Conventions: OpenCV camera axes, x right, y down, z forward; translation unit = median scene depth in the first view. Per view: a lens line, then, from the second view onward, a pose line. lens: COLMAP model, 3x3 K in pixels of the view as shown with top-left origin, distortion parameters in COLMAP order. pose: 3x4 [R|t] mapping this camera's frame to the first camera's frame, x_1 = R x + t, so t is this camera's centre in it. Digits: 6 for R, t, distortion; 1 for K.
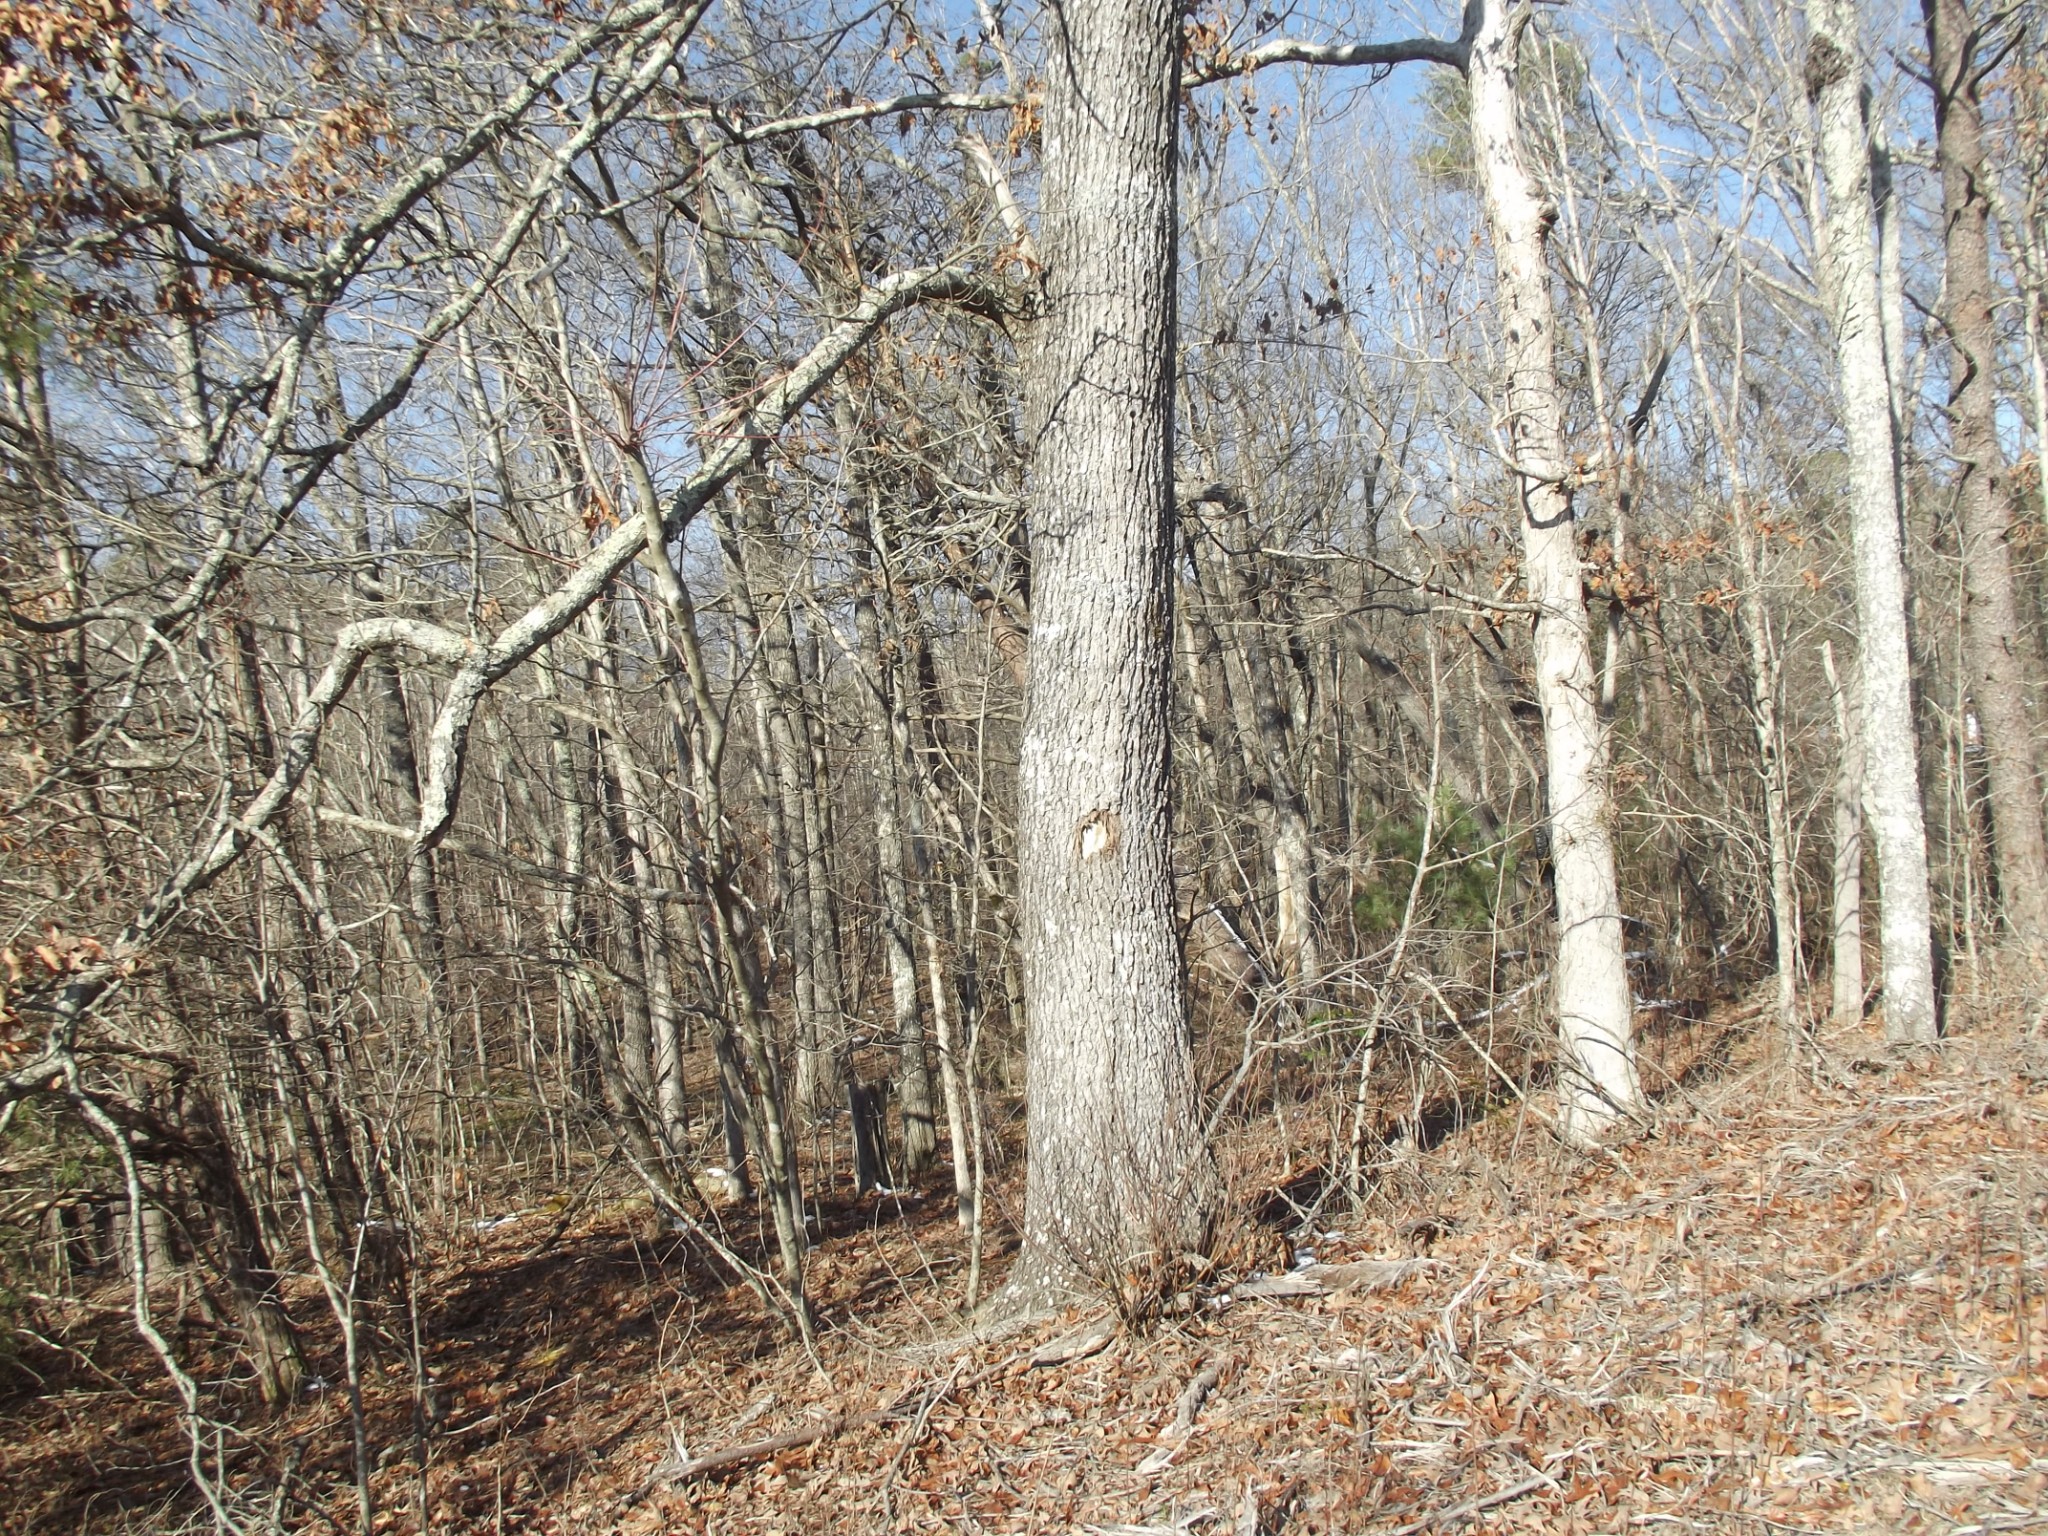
lens RADIAL K [[1690.3, 0, 1021.0], [0, 1690.3, 747.4], [0, 0, 1]] dist [-0.066905, 0.039572]
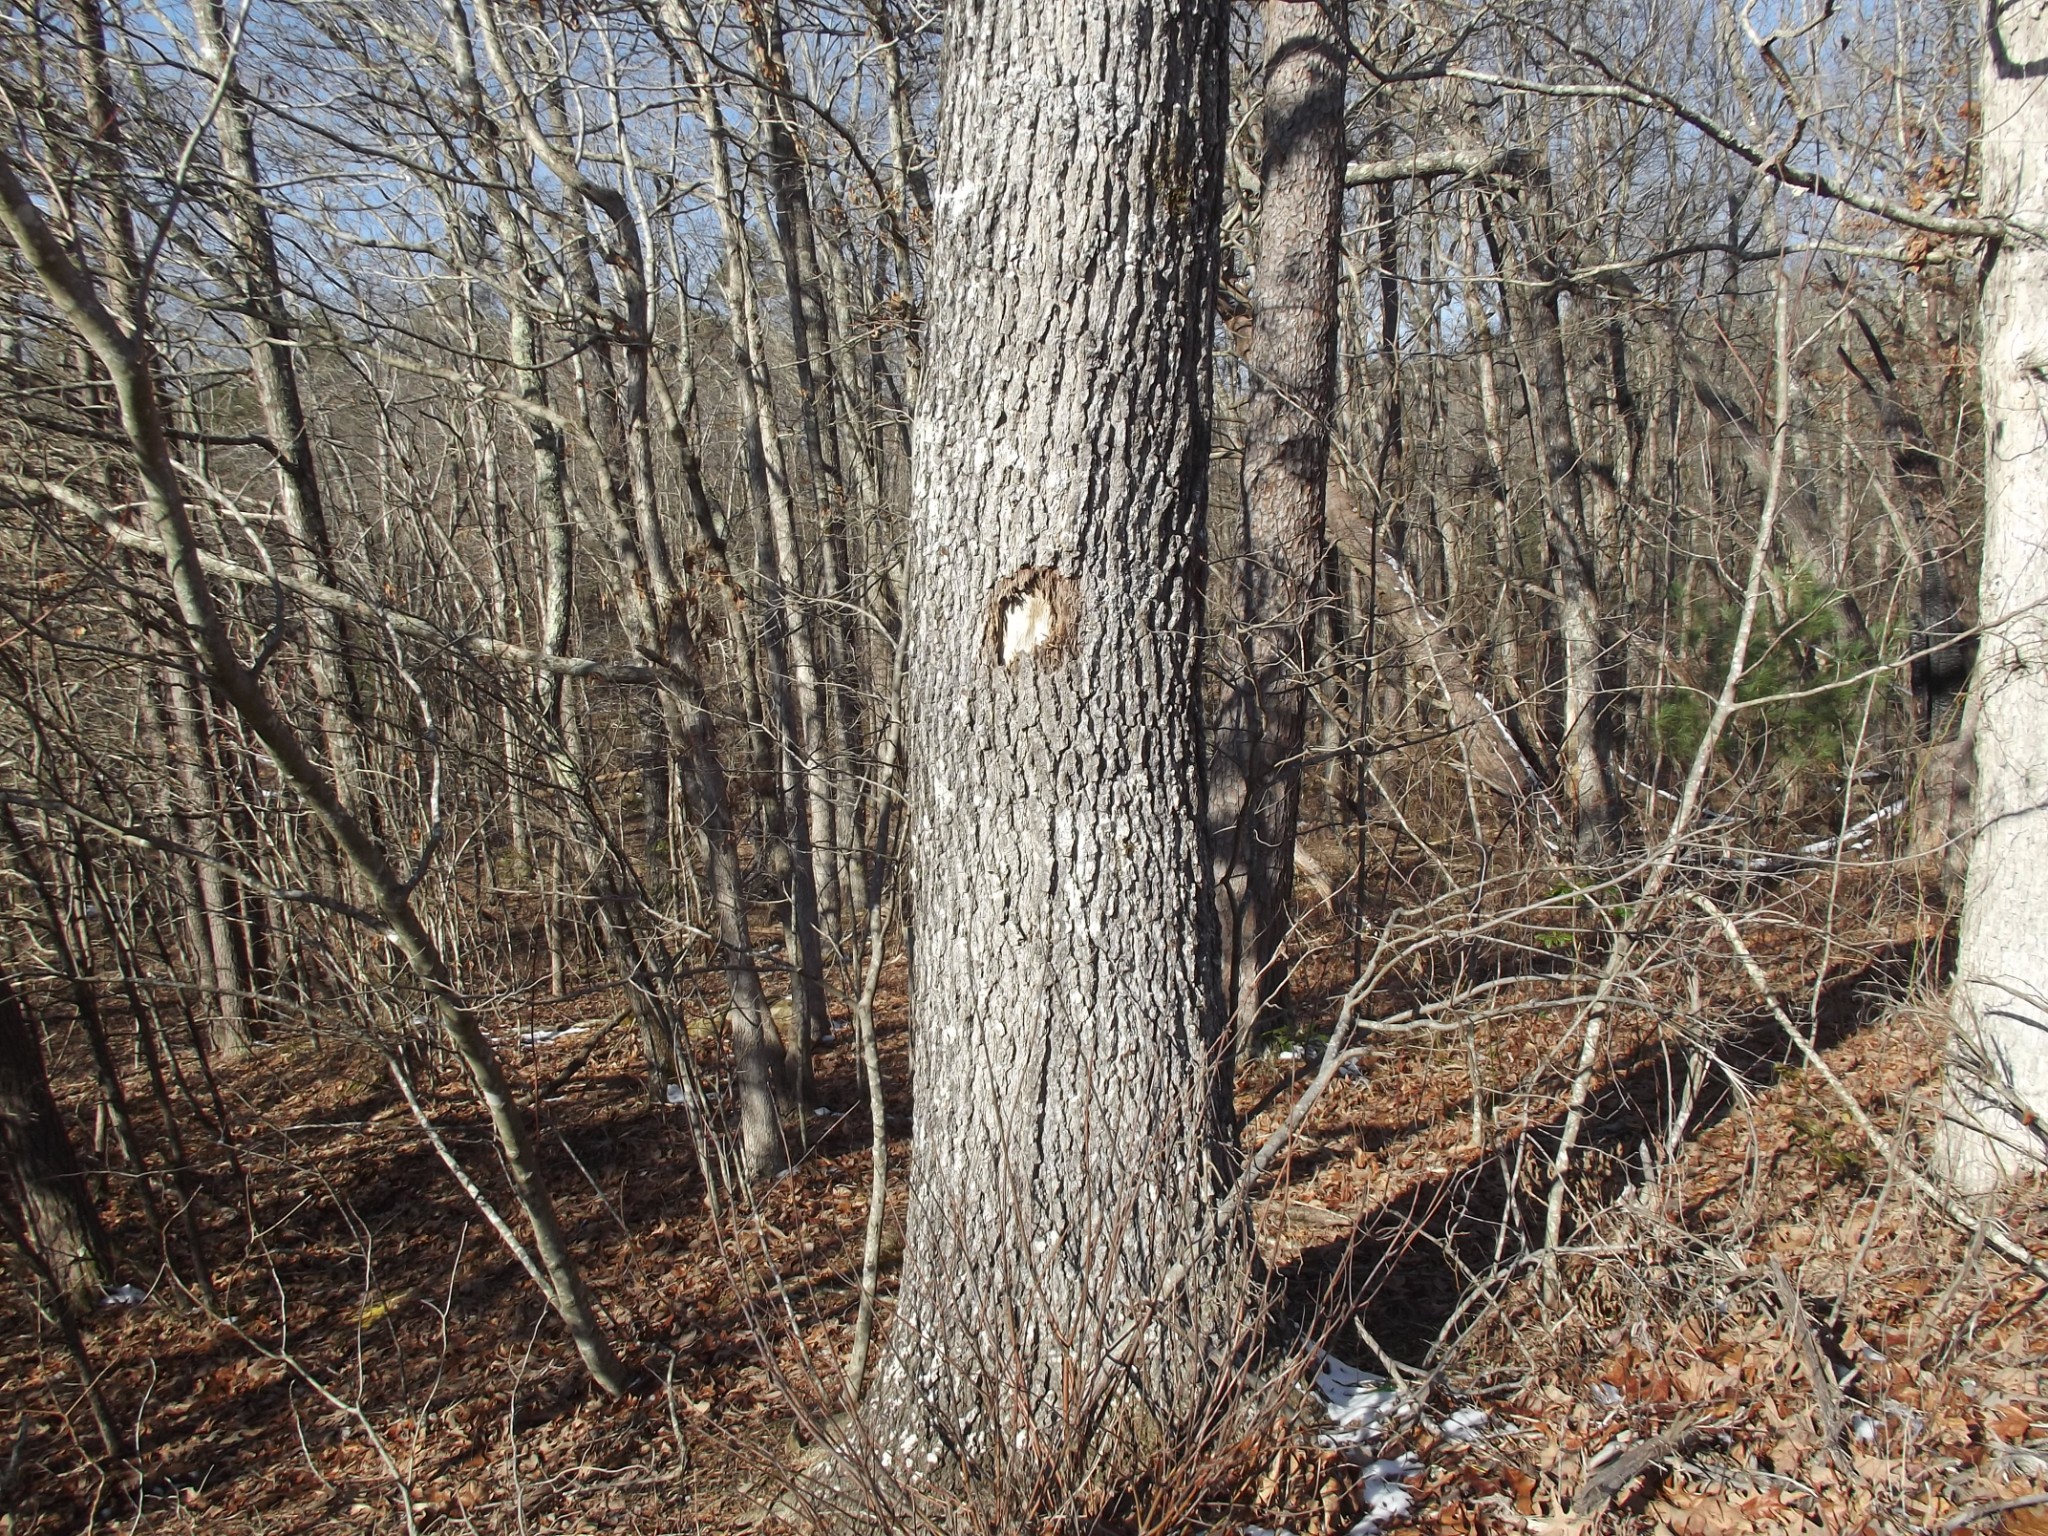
lens RADIAL K [[1690.3, 0, 1021.0], [0, 1690.3, 747.4], [0, 0, 1]] dist [-0.066905, 0.039572]
pose [[0.982065, 0.059266, -0.178984, 0.131595], [-0.032664, 0.988437, 0.148072, 0.016005], [0.185690, -0.139570, 0.972646, 0.506367]]
